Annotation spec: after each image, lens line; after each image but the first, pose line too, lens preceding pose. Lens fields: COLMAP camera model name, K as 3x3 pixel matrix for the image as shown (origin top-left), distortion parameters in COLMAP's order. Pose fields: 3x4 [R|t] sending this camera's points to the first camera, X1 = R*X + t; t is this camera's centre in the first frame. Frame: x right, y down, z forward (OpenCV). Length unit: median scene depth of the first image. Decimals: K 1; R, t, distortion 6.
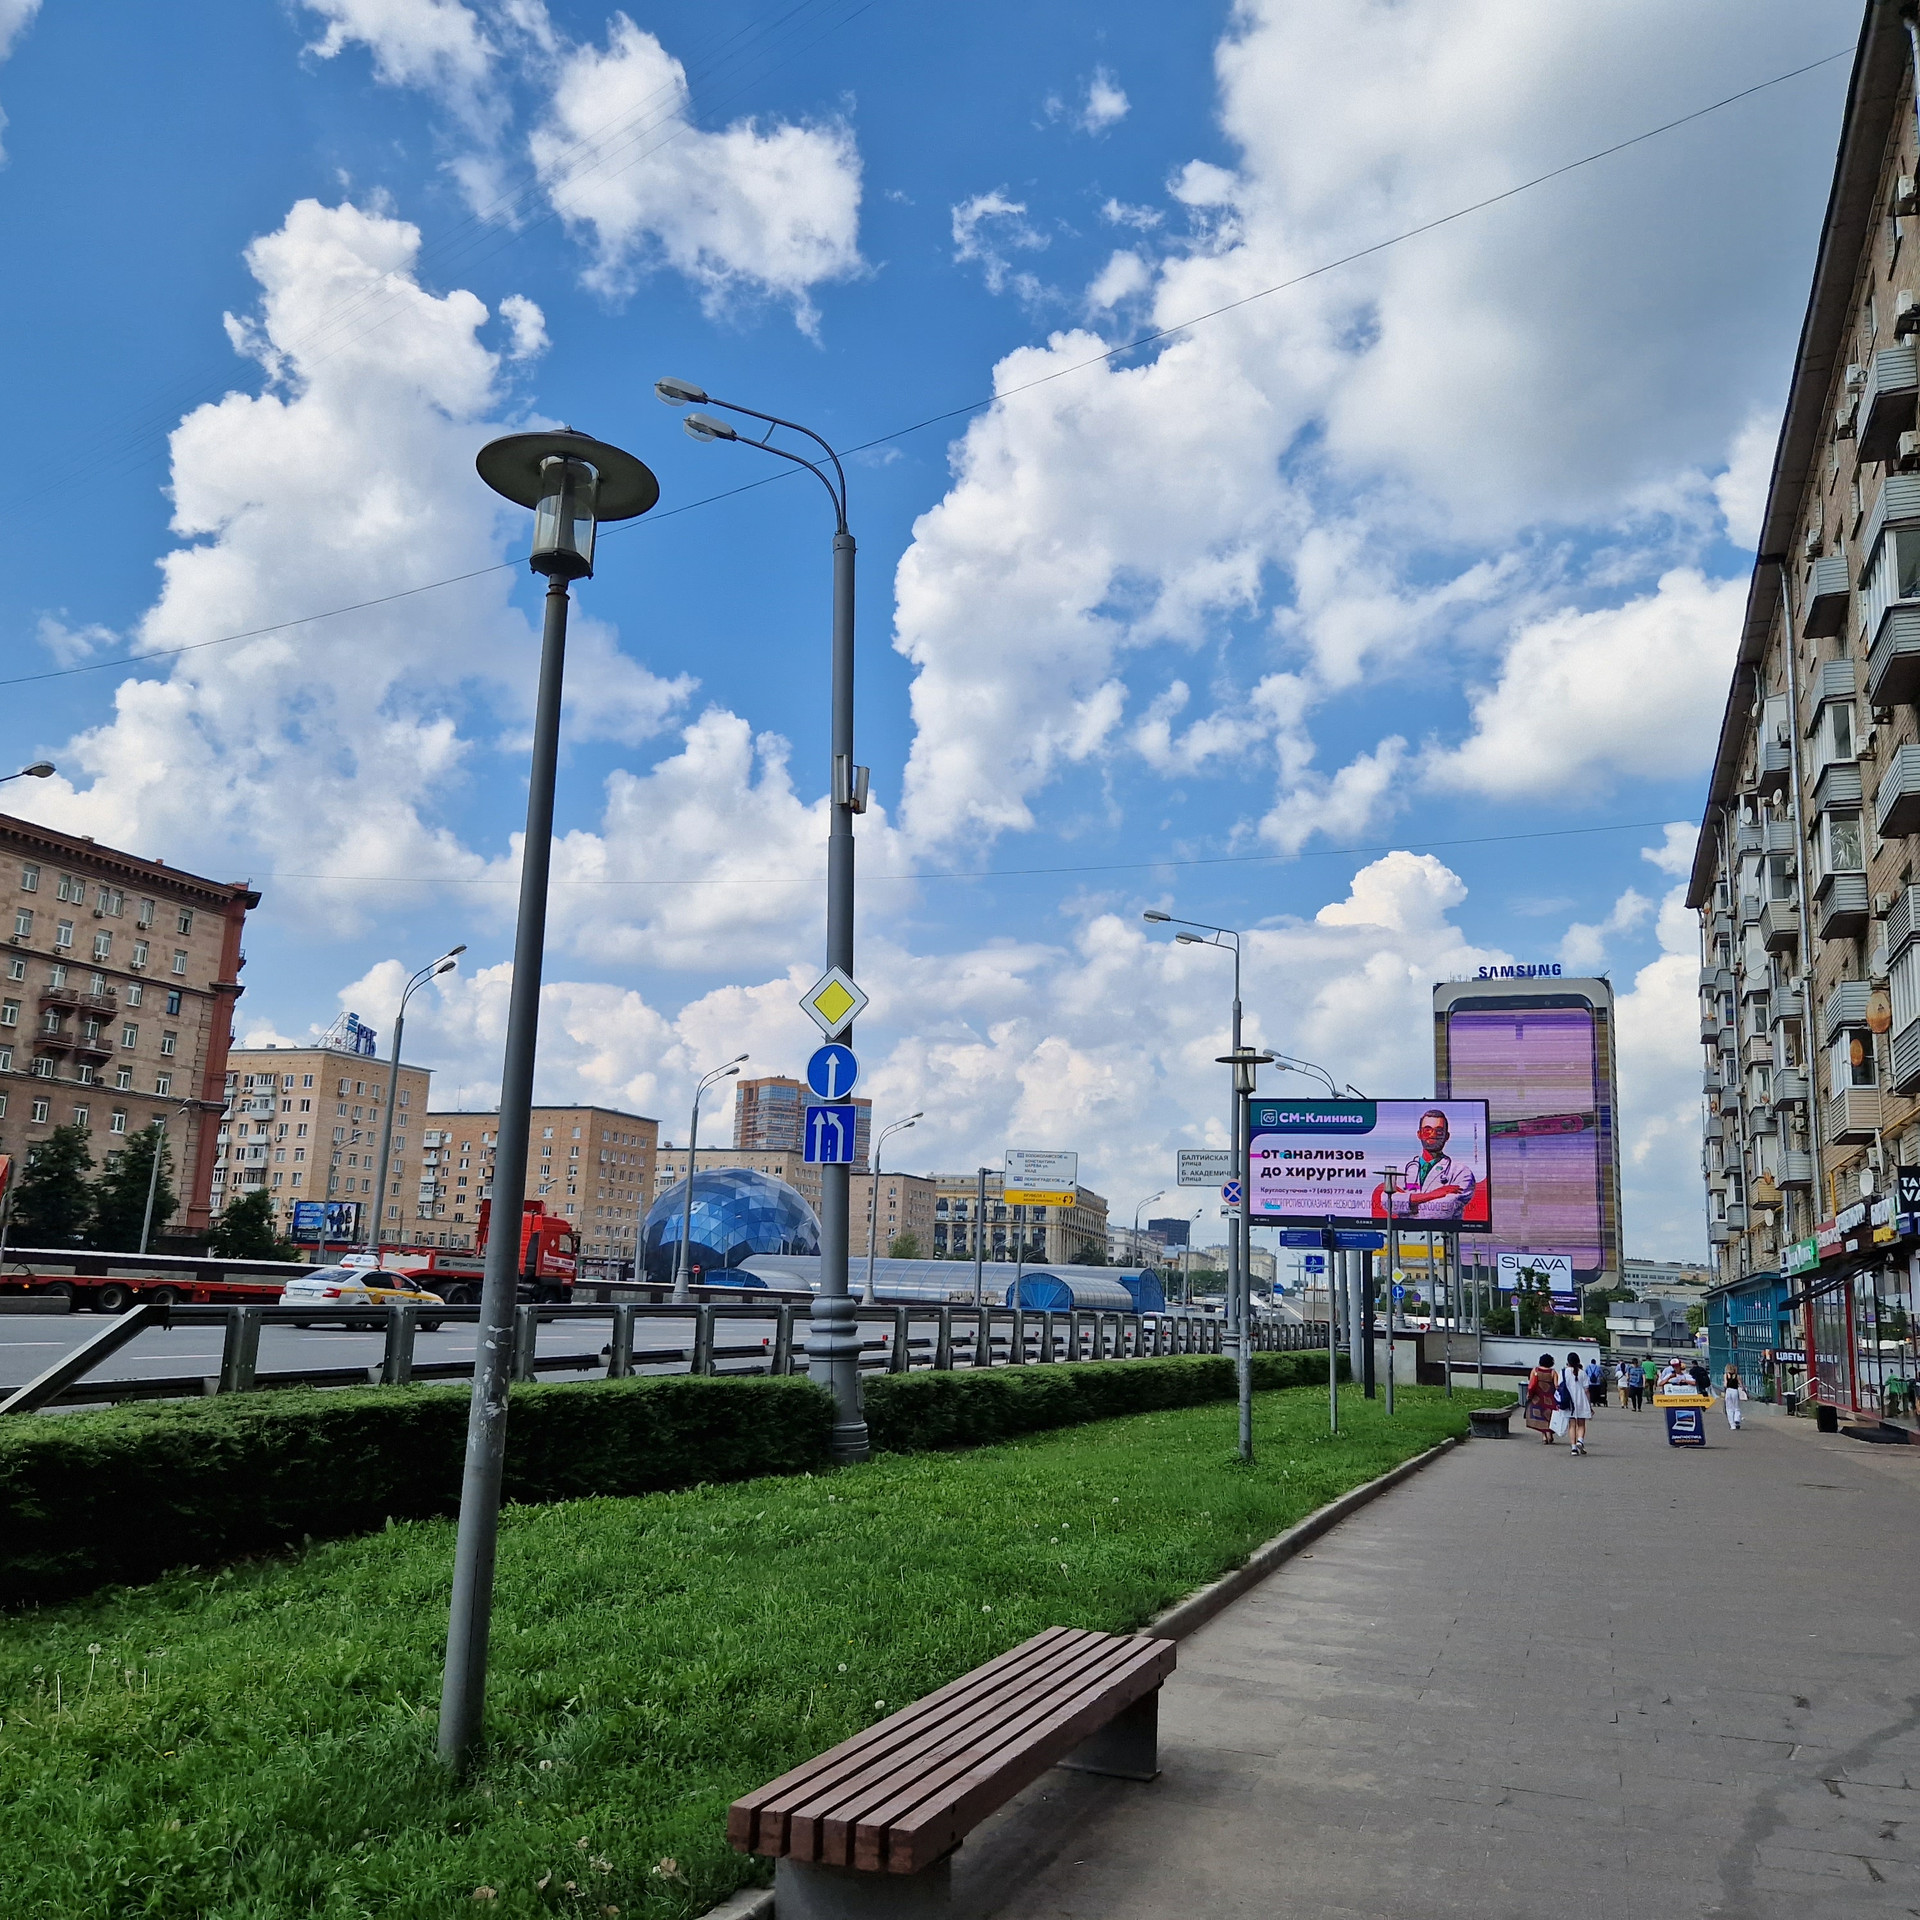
lens RADIAL K [[1703.6, 0, 940.0], [0, 1703.6, 971.7], [0, 0, 1]] dist [0.078725, -0.080852]
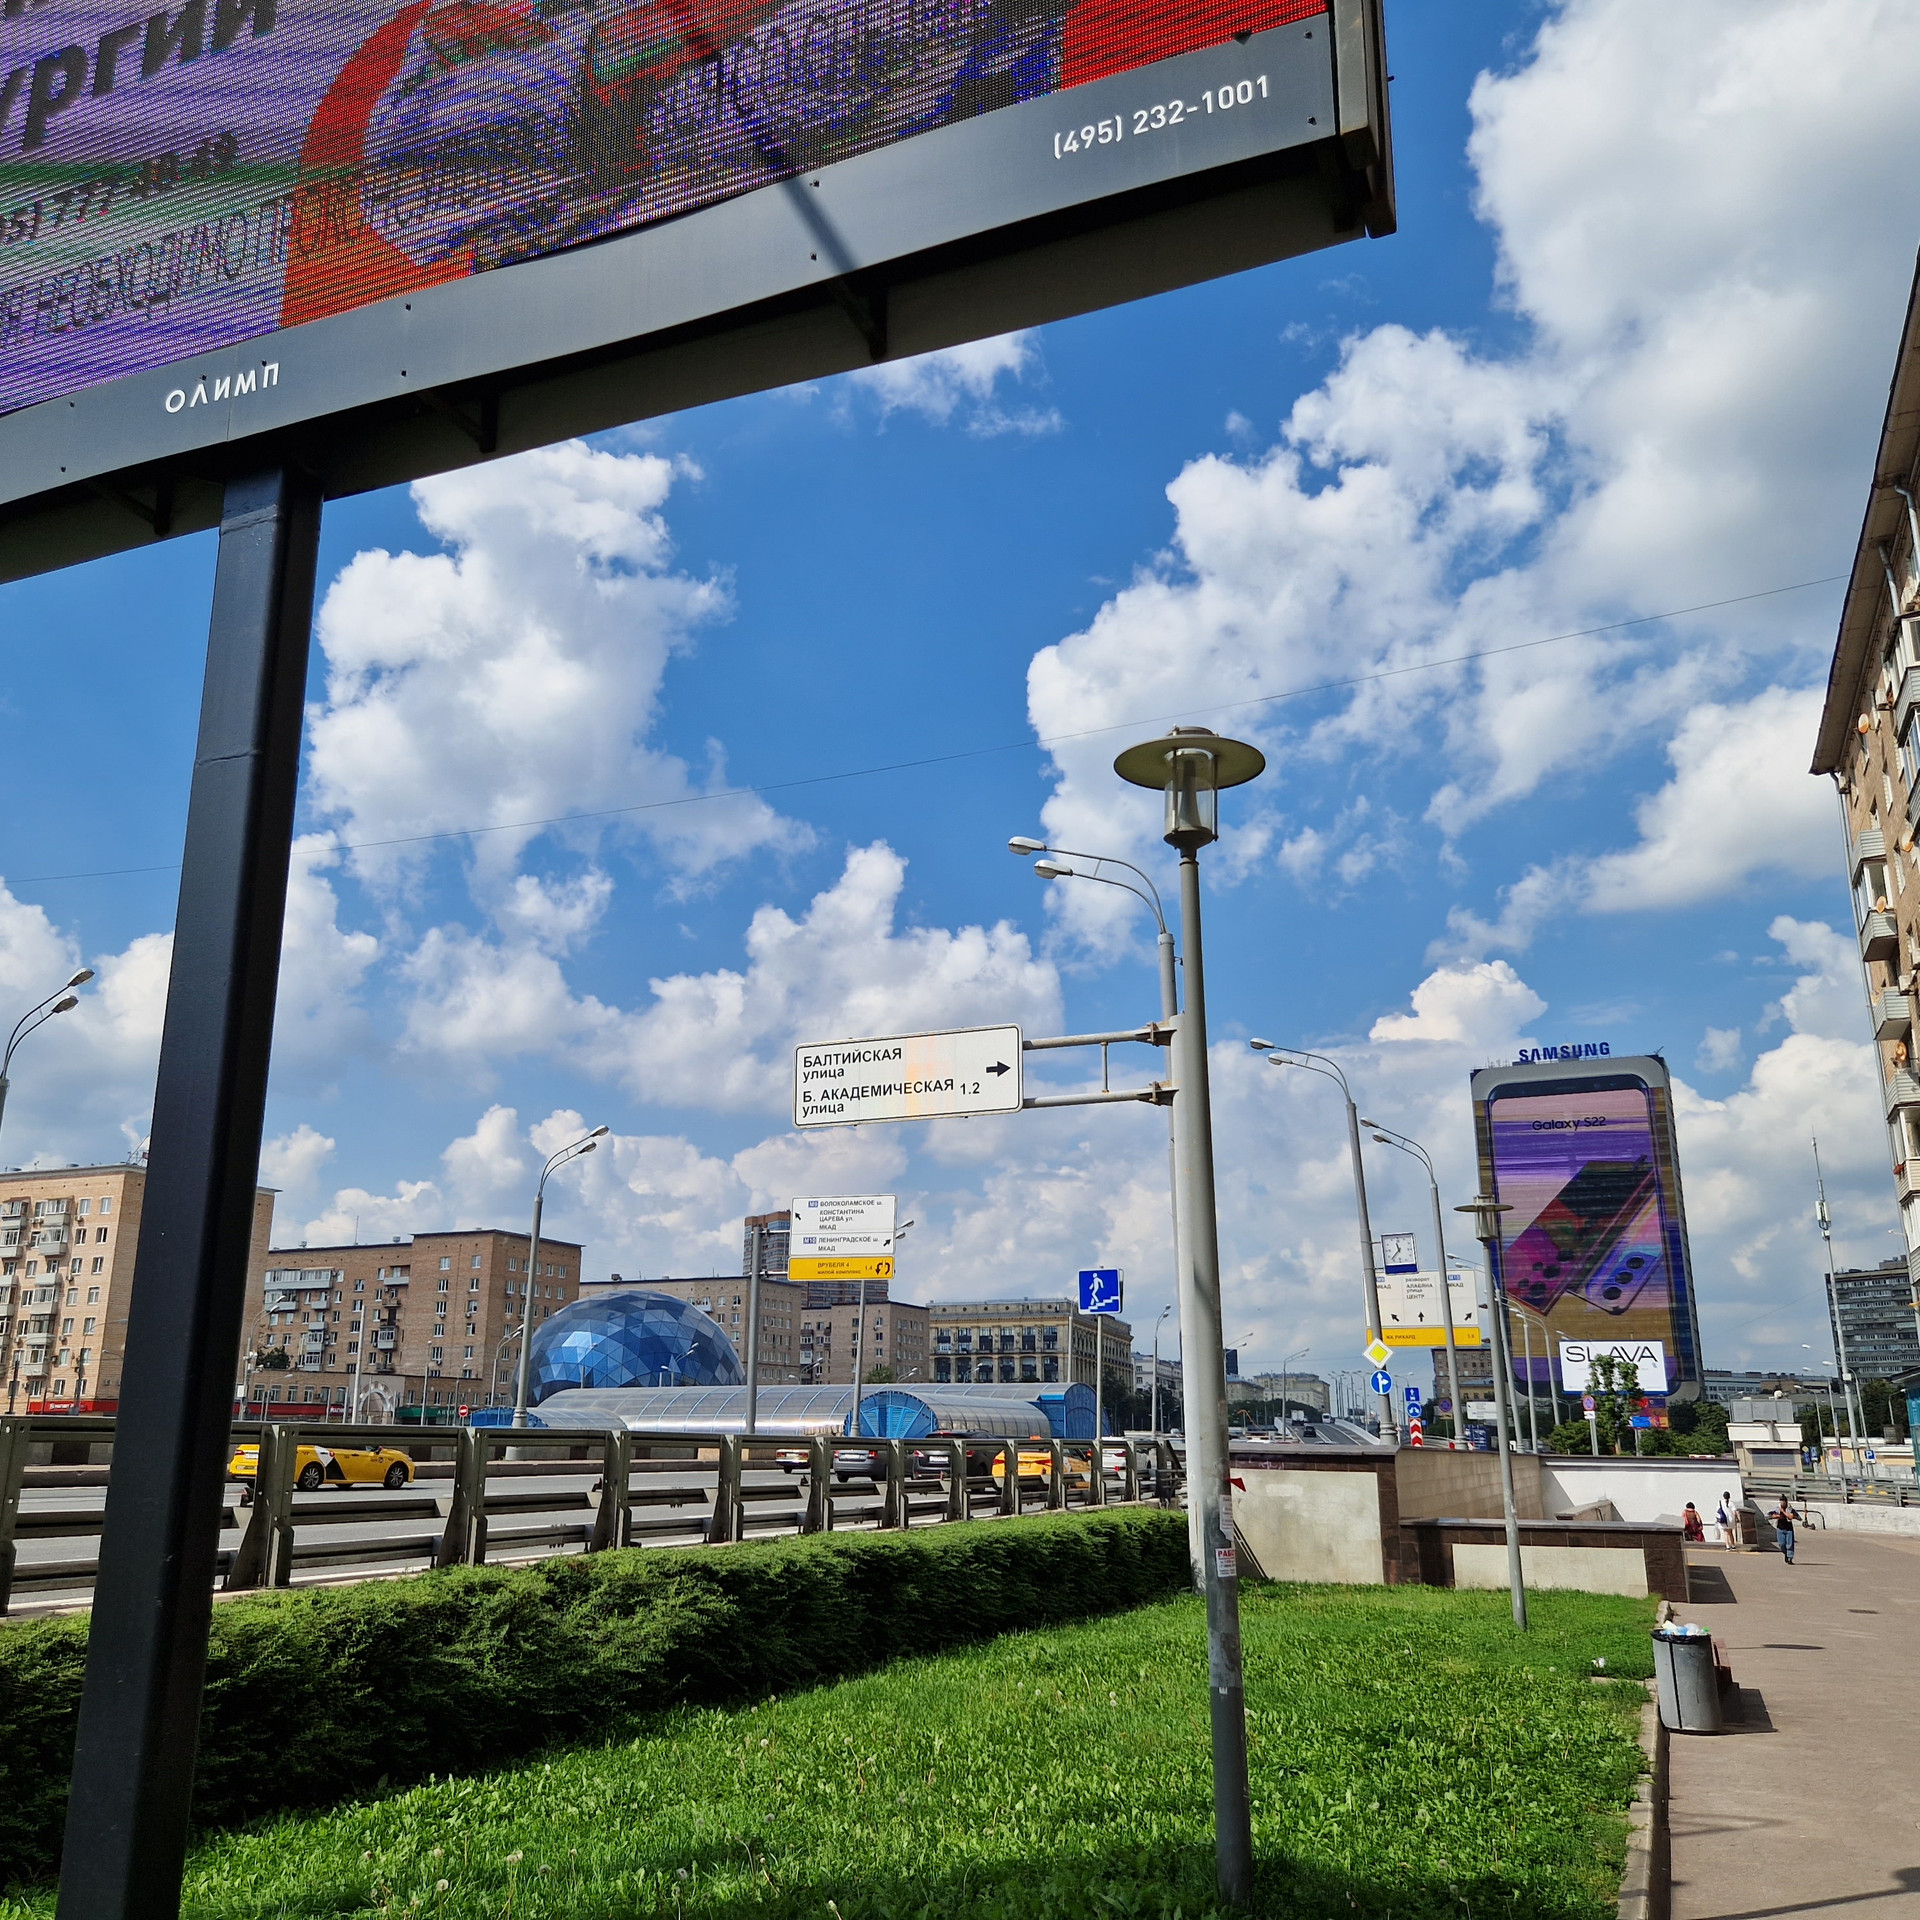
lens RADIAL K [[1703.0, 0, 946.6], [0, 1703.0, 976.4], [0, 0, 1]] dist [0.078914, -0.082057]
pose [[0.998884, -0.044513, -0.015807, 0.181505], [0.043150, 0.996015, -0.078052, 0.119504], [0.019219, 0.077283, 0.996824, 0.557529]]
